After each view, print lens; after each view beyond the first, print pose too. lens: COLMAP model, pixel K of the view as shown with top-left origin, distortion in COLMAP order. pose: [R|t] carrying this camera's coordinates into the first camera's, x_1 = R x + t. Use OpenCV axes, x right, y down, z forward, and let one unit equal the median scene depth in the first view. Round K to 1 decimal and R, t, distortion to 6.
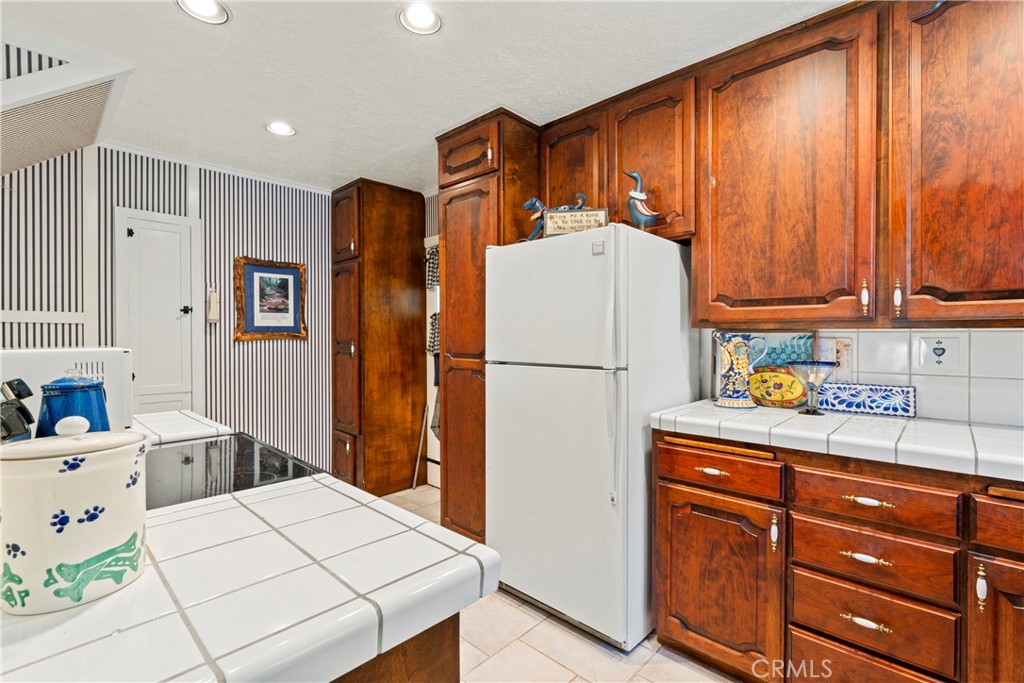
lens RADIAL K [[467.3, 0, 511.6], [0, 467.3, 341.5], [0, 0, 1]] dist [-0.003484, 0.000938]
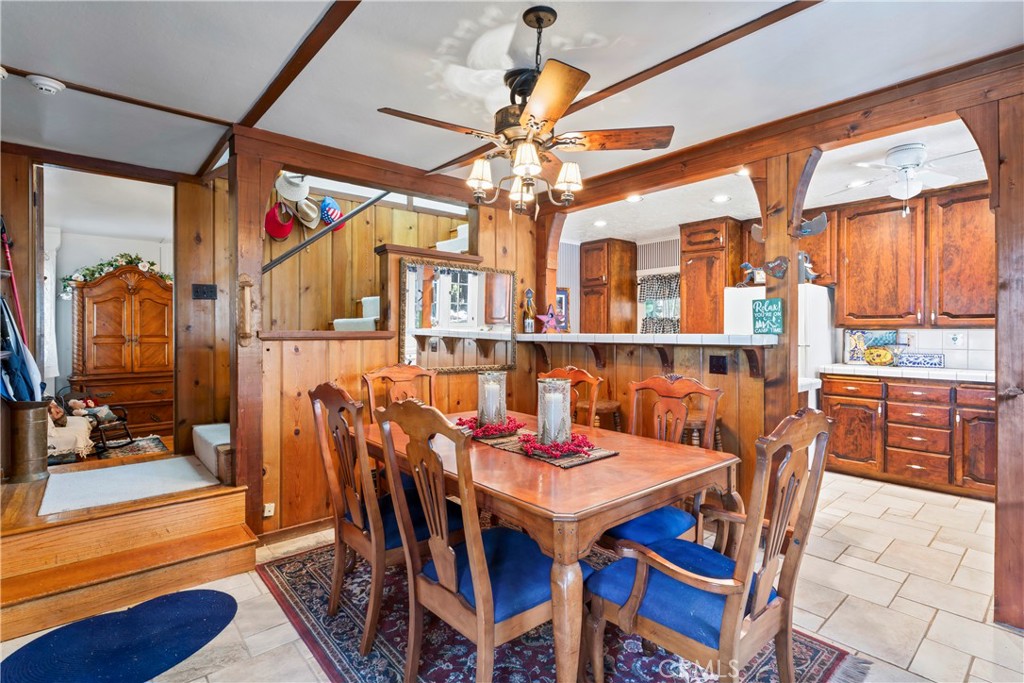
lens RADIAL K [[493.5, 0, 510.6], [0, 493.5, 335.6], [0, 0, 1]] dist [0.001525, -0.000674]
pose [[0.995698, 0.005948, -0.092467, -1.005801], [-0.006632, 0.999953, -0.007091, 0.035404], [0.092420, 0.007674, 0.995691, -1.574516]]
